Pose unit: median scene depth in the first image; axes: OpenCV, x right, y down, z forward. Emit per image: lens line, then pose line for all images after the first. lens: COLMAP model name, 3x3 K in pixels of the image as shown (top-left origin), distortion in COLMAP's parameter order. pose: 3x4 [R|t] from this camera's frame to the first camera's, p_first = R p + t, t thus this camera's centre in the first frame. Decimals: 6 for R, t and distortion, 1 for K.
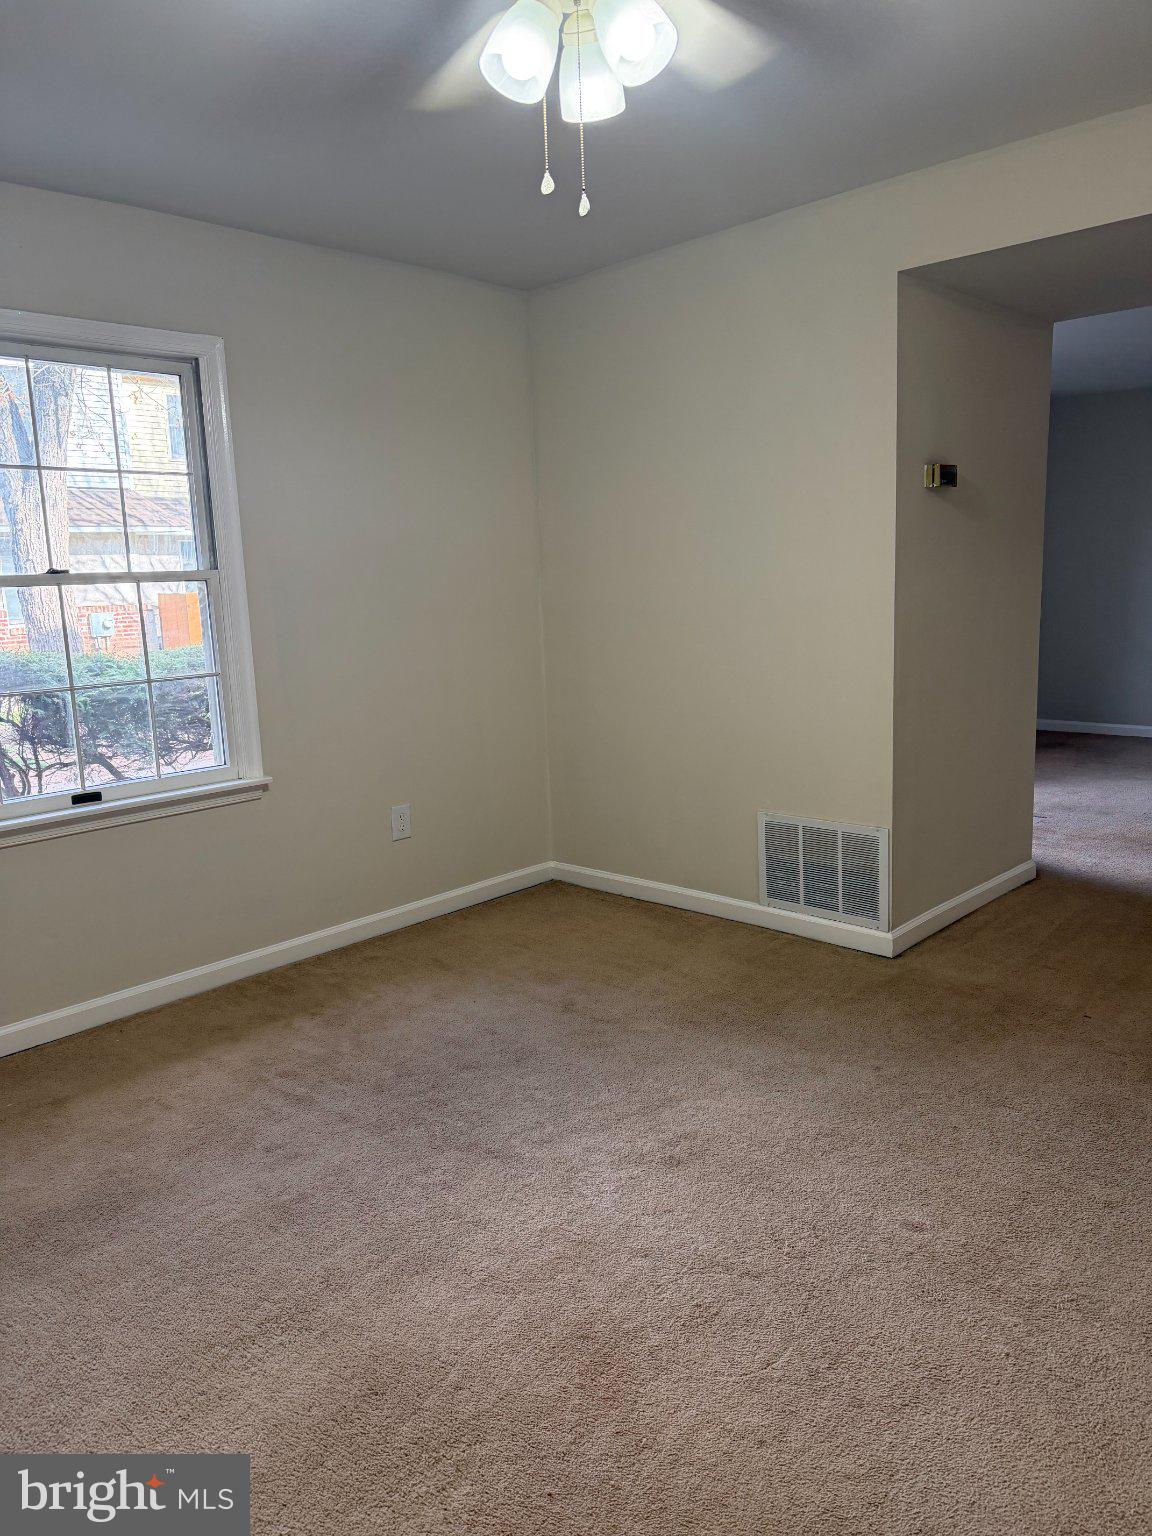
lens RADIAL K [[1091.0, 0, 579.7], [0, 1091.0, 776.0], [0, 0, 1]] dist [0.141764, -0.211528]
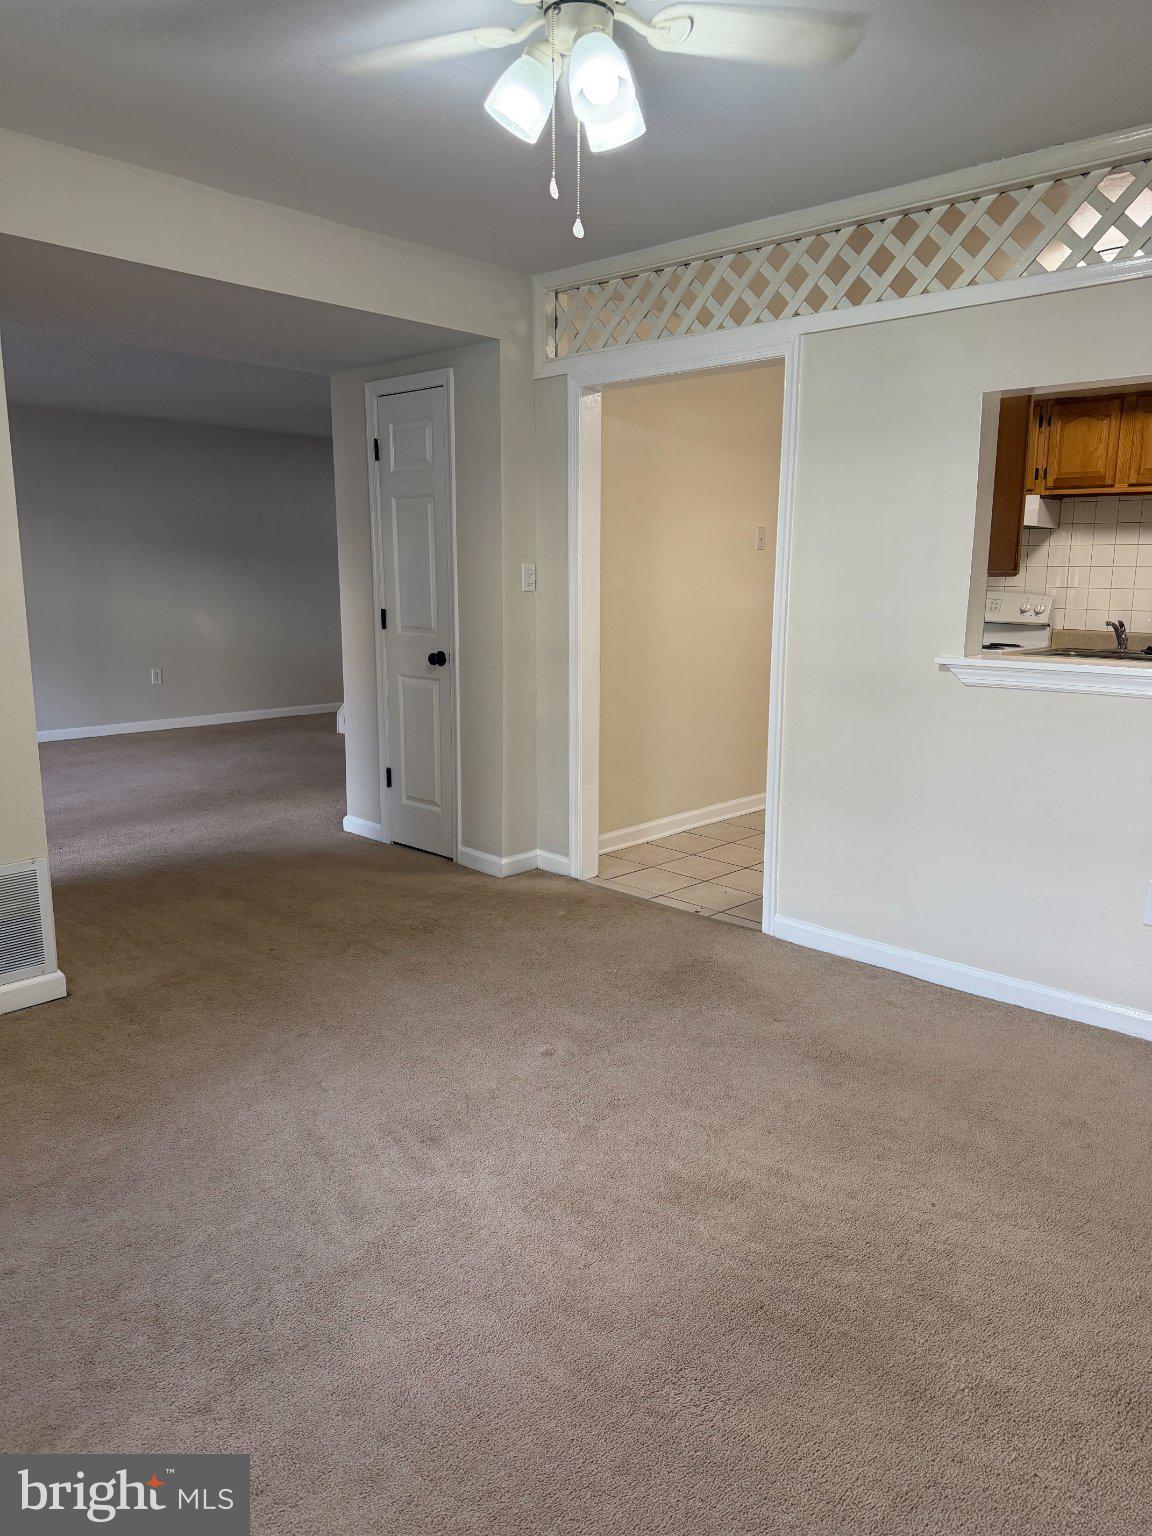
lens RADIAL K [[1091.0, 0, 579.7], [0, 1091.0, 776.0], [0, 0, 1]] dist [0.141764, -0.211528]
pose [[-0.021101, -0.146244, 0.989024, -0.873695], [0.175544, 0.973334, 0.147669, -0.103769], [-0.984245, 0.176733, 0.005134, 0.803336]]
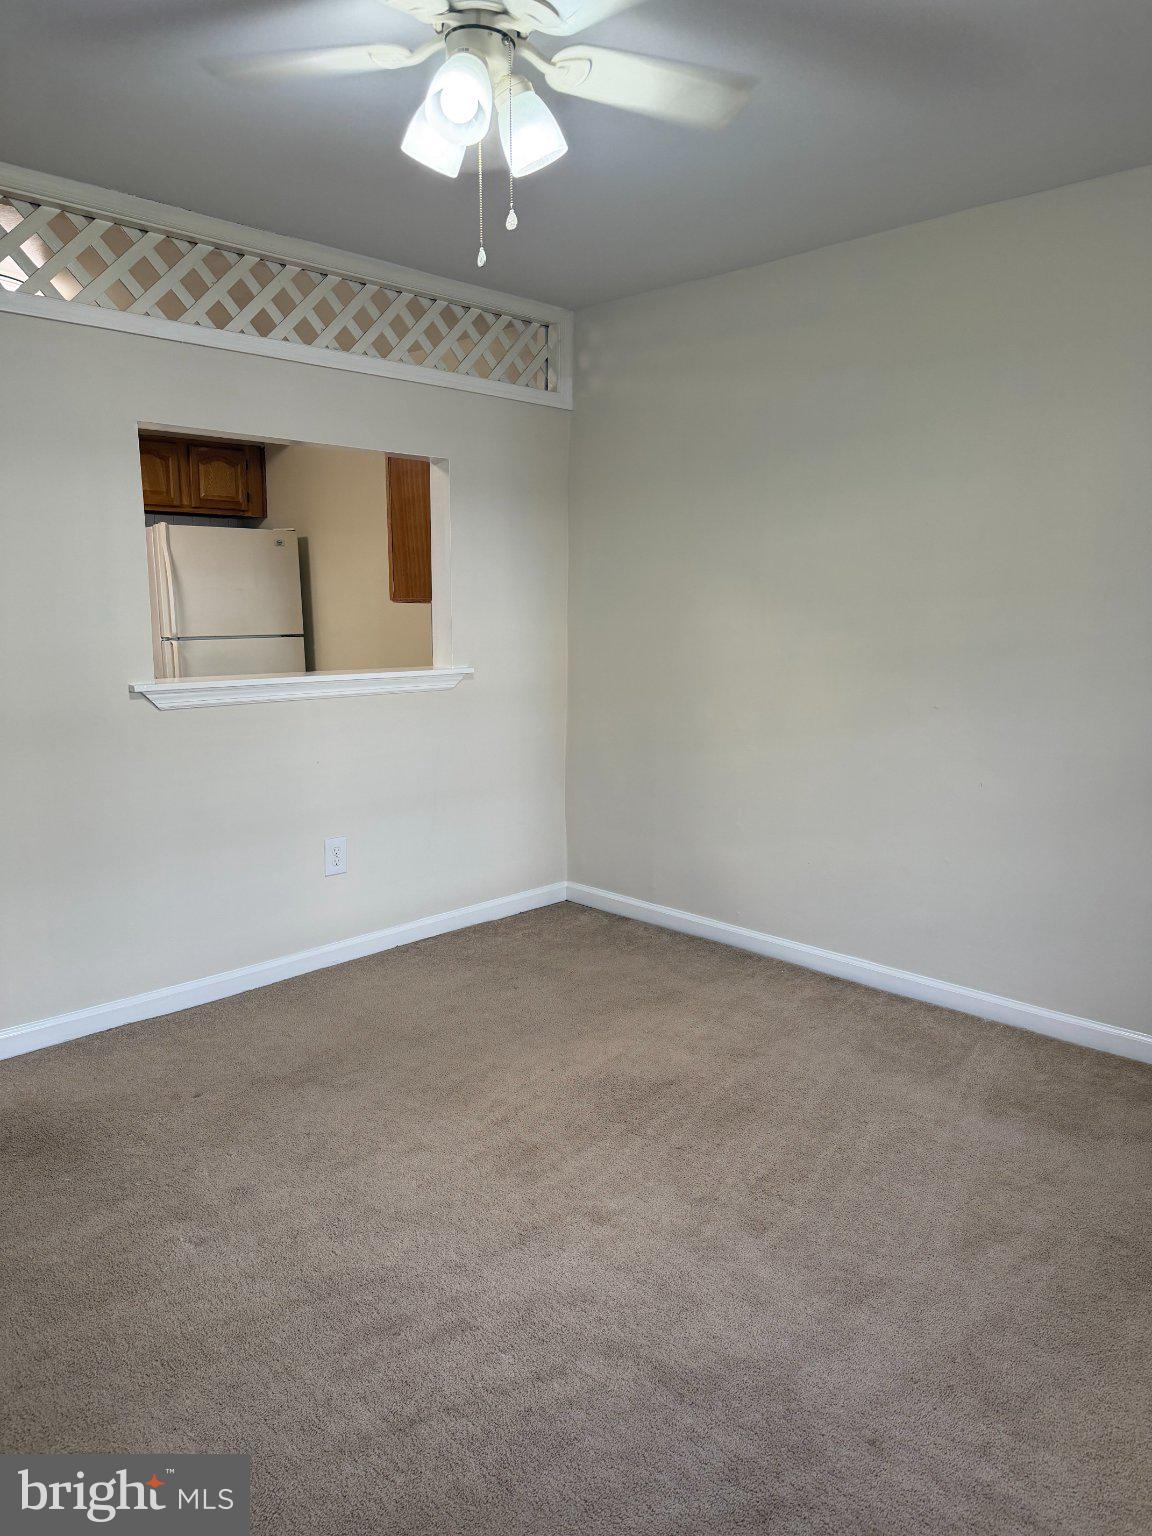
lens RADIAL K [[1091.0, 0, 579.7], [0, 1091.0, 776.0], [0, 0, 1]] dist [0.141764, -0.211528]
pose [[-0.999115, 0.040910, 0.009787, -0.070553], [0.041820, 0.940972, 0.335892, -0.285360], [0.004532, 0.336004, -0.941850, 1.623507]]
